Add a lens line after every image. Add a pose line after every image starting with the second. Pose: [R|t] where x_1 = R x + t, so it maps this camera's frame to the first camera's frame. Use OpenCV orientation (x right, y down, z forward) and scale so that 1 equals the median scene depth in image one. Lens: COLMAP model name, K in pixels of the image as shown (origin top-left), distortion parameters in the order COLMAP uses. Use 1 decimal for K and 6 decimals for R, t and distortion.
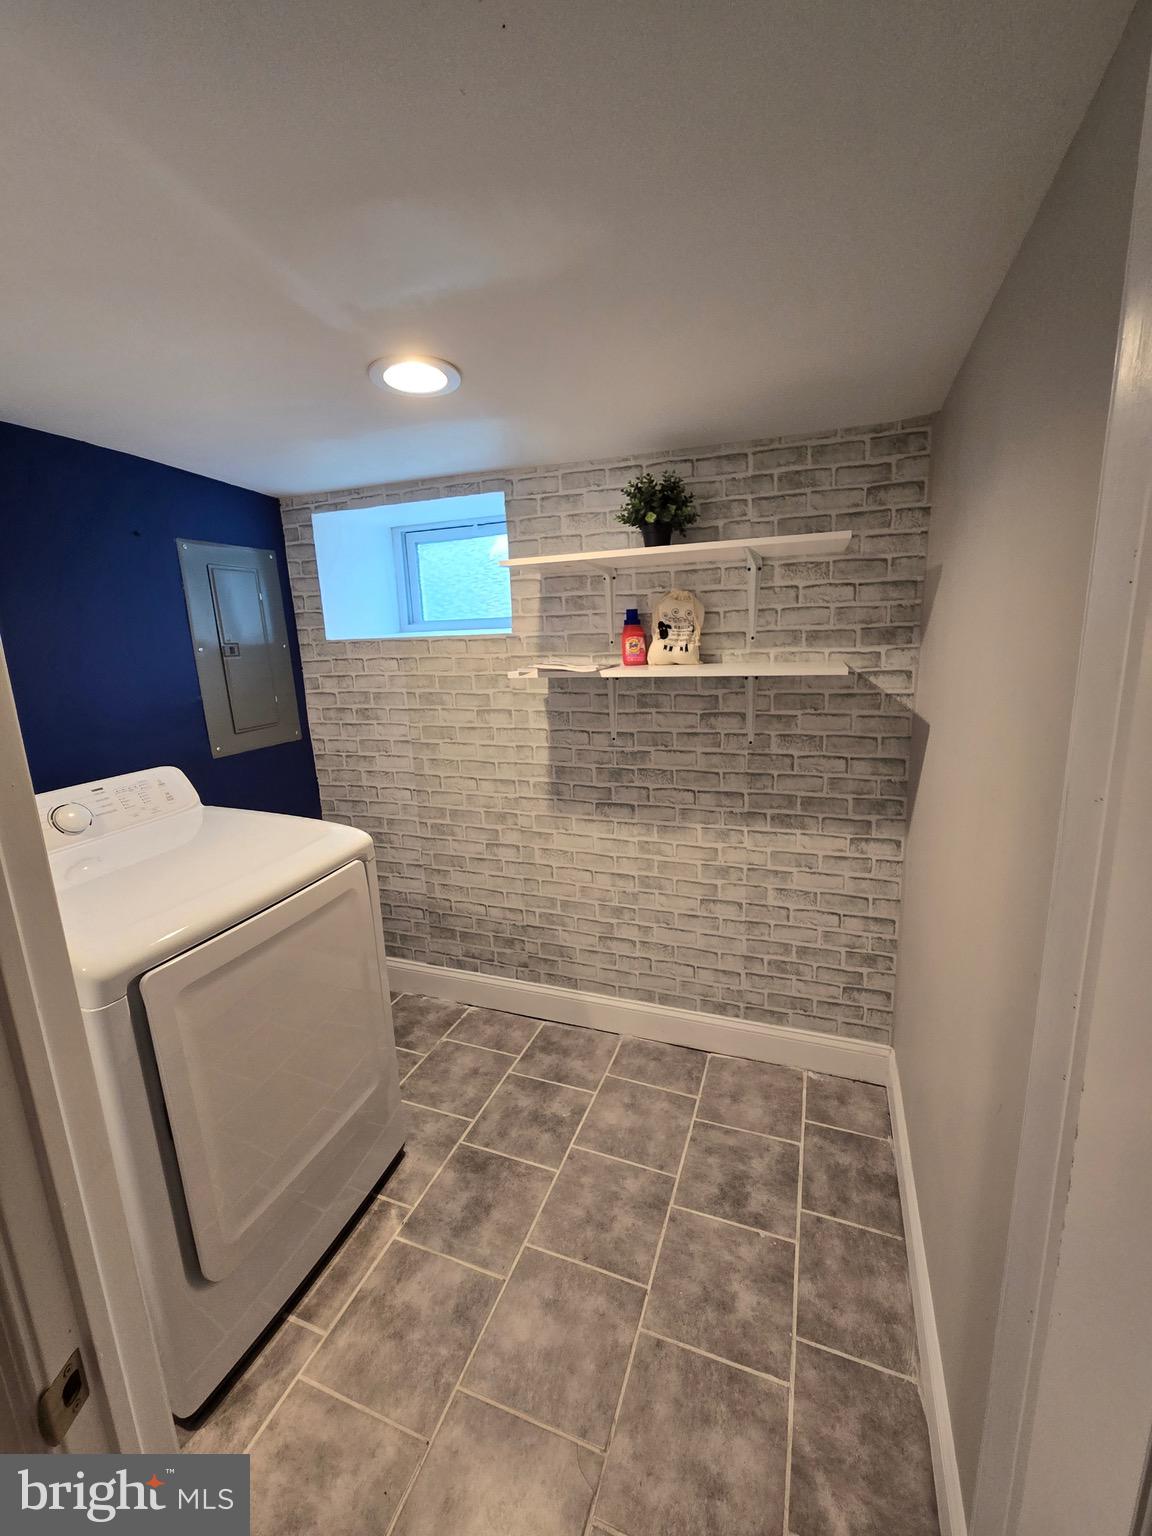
lens RADIAL K [[638.2, 0, 575.9], [0, 638.2, 765.0], [0, 0, 1]] dist [0.002751, 0.000104]
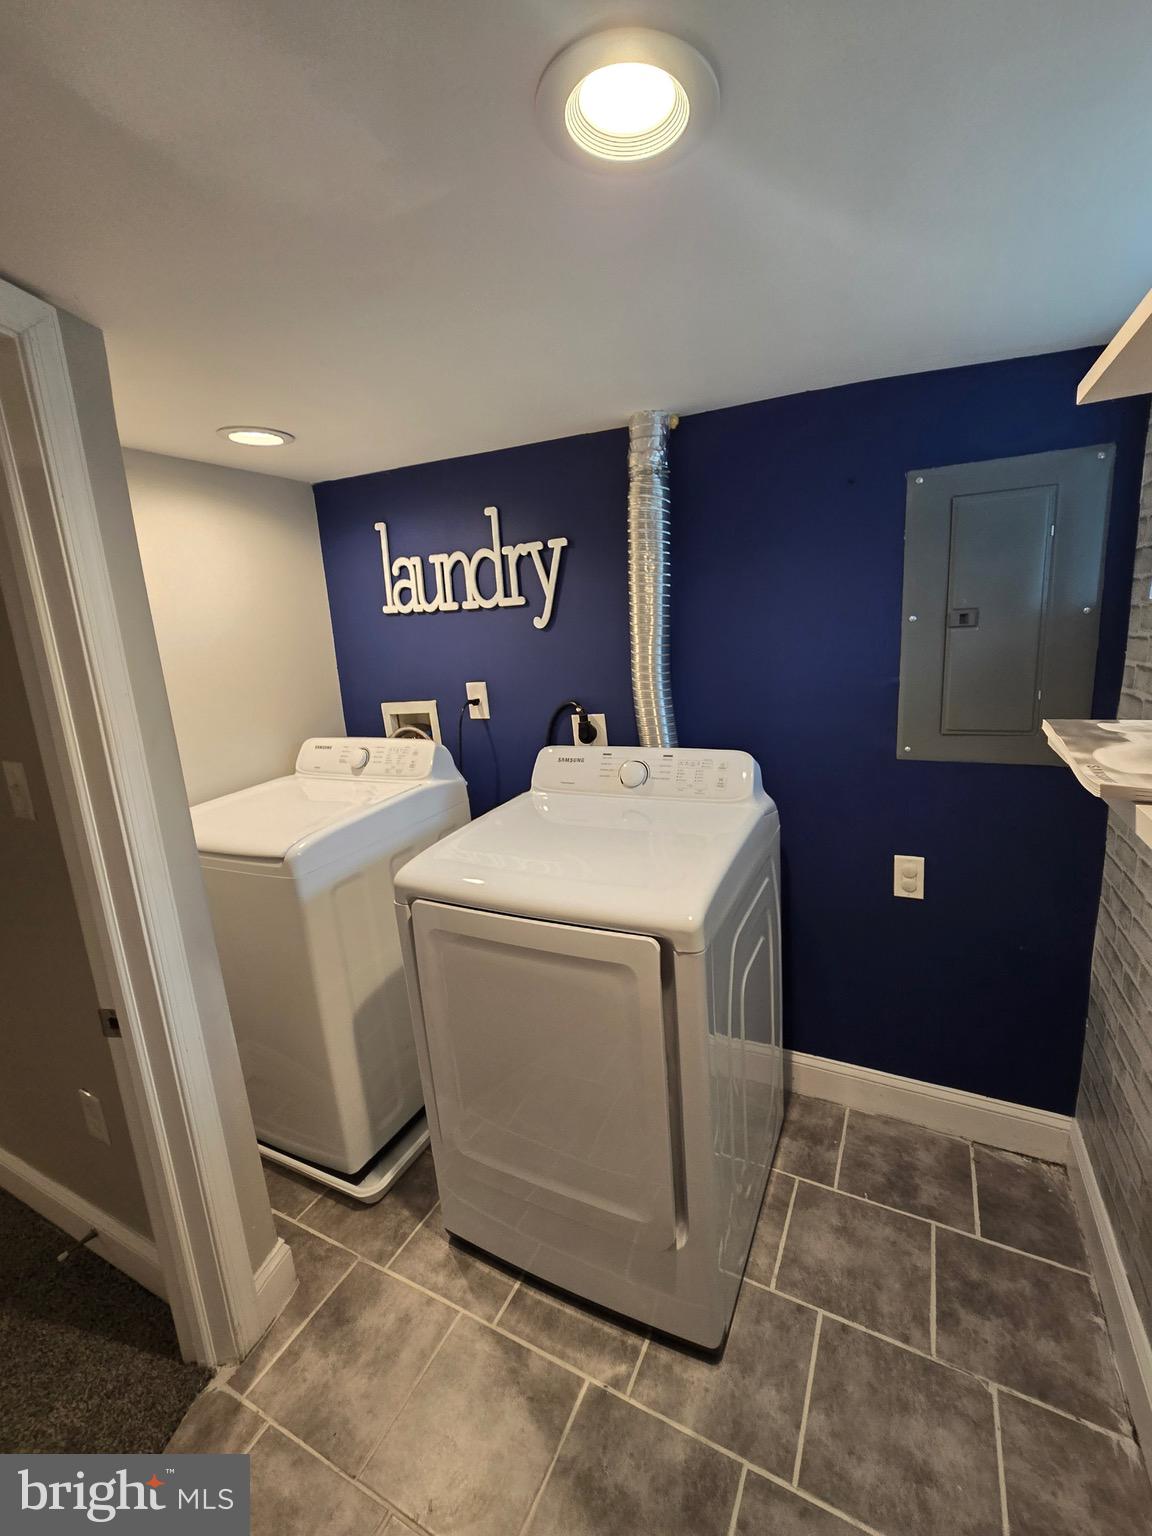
lens RADIAL K [[638.2, 0, 581.3], [0, 638.2, 755.8], [0, 0, 1]] dist [0.002751, 0.000104]
pose [[-0.102267, 0.249347, -0.962999, 0.268123], [-0.146208, 0.953794, 0.262490, -0.198107], [0.983954, 0.167642, -0.061085, 0.822705]]
